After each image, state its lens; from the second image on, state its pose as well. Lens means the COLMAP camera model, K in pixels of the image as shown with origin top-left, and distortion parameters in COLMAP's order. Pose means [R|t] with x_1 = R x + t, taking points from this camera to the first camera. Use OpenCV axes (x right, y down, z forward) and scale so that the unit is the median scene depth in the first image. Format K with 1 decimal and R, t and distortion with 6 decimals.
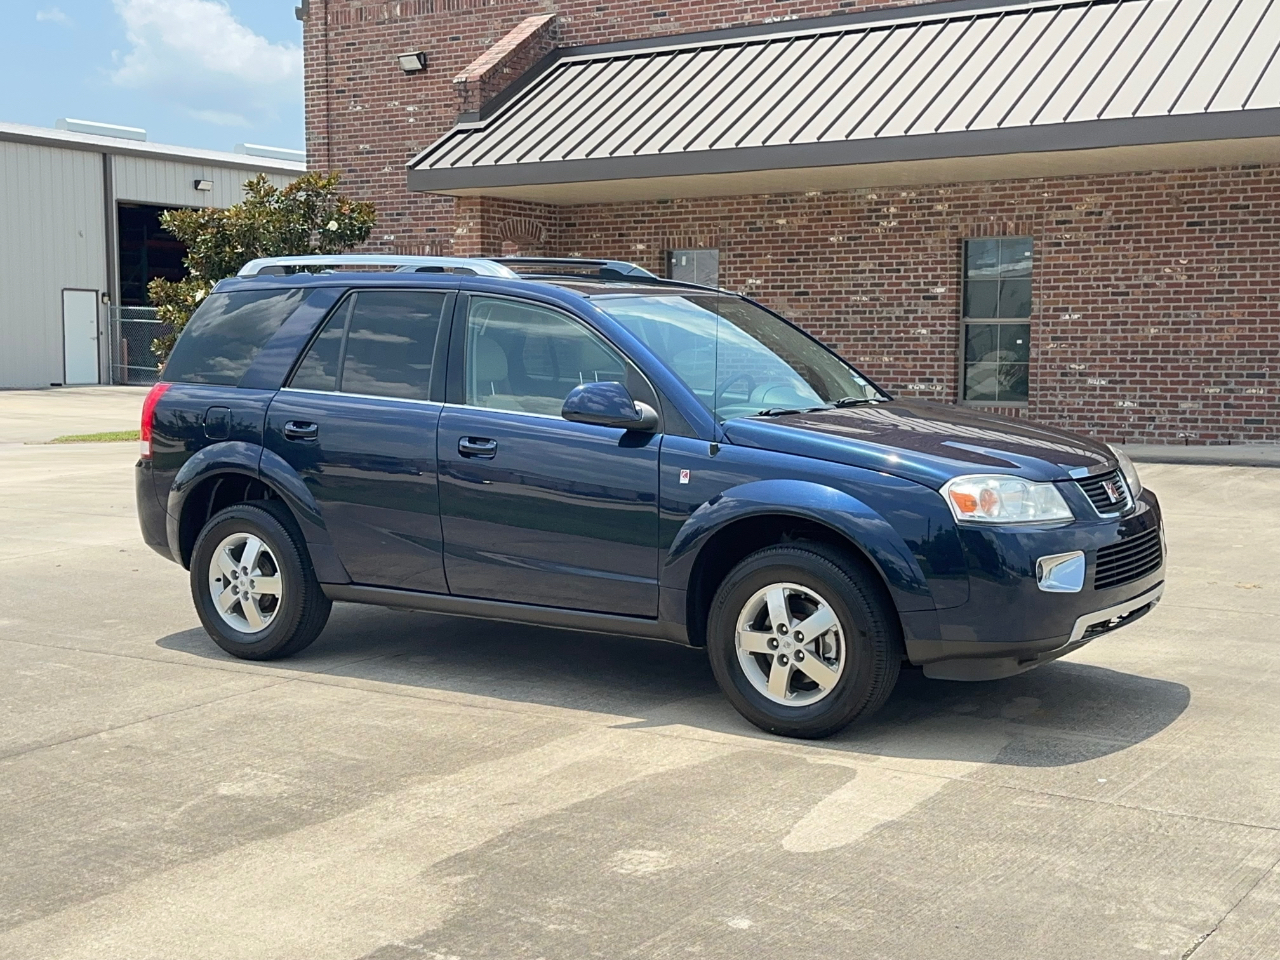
lens RADIAL K [[1749.1, 0, 631.4], [0, 1749.1, 486.0], [0, 0, 1]] dist [0.199336, -0.435906]
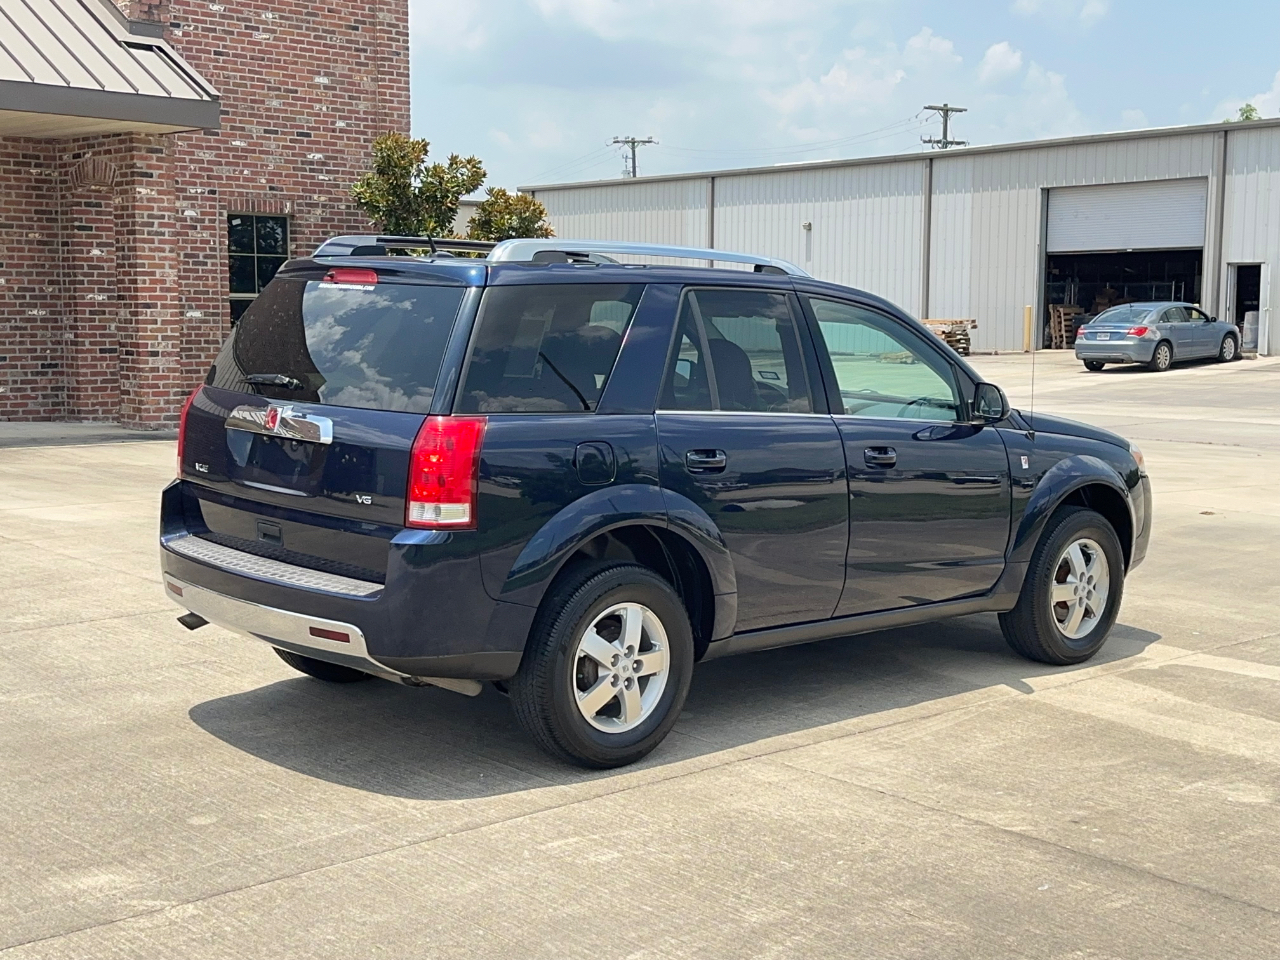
lens RADIAL K [[1749.1, 0, 631.4], [0, 1749.1, 486.0], [0, 0, 1]] dist [0.199336, -0.435906]
pose [[0.227735, -0.097466, 0.968833, -0.372460], [0.072673, 0.993904, 0.082905, -0.033836], [-0.971008, 0.051527, 0.233429, 0.320384]]
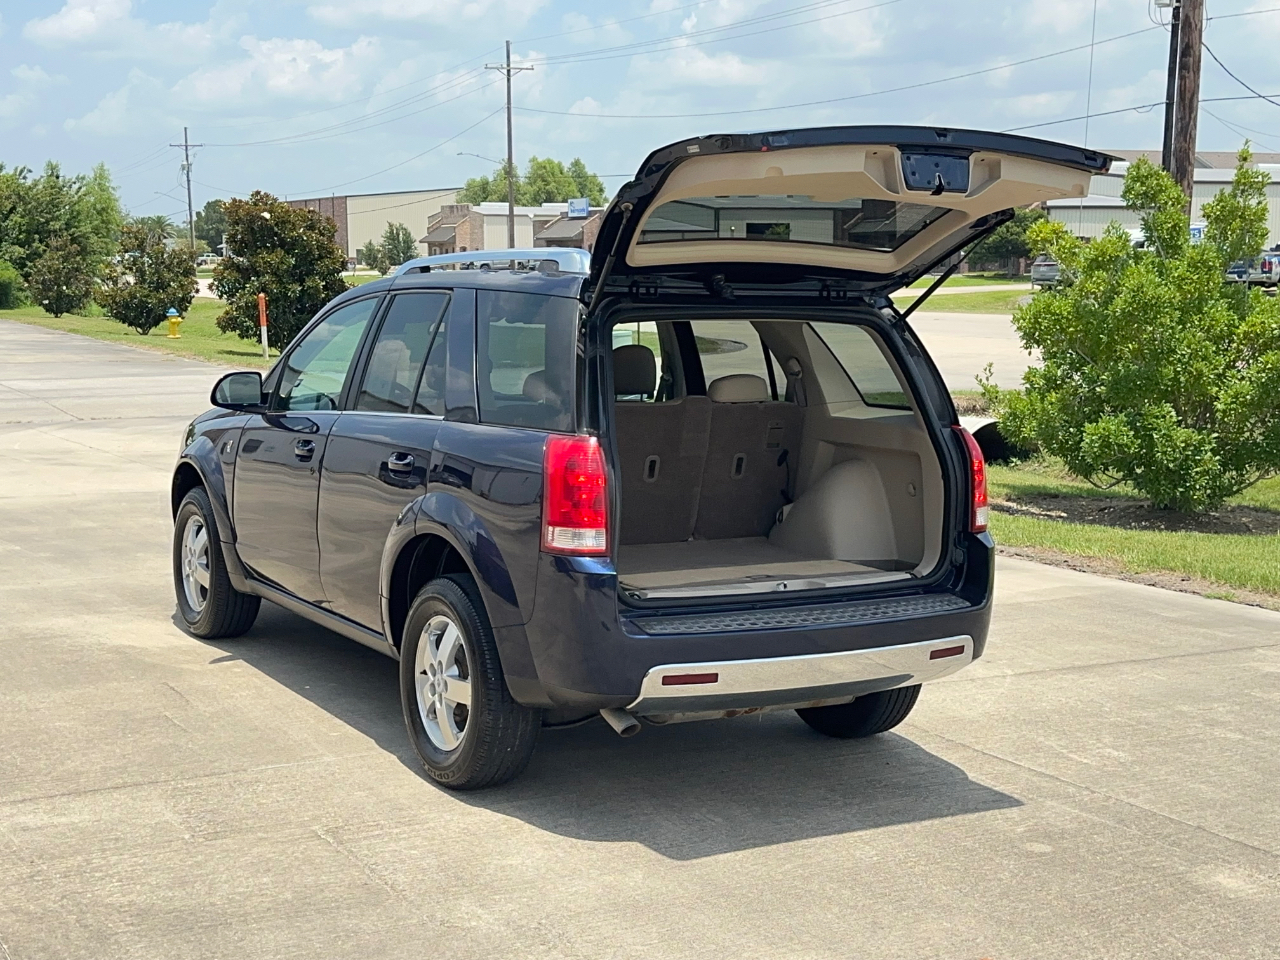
lens RADIAL K [[1749.7, 0, 615.6], [0, 1749.7, 483.4], [0, 0, 1]] dist [0.186192, -0.354957]
pose [[-0.895923, -0.053941, 0.440923, -0.189868], [0.038932, 0.979245, 0.198904, -0.076376], [-0.442501, 0.195369, -0.875228, 0.703168]]
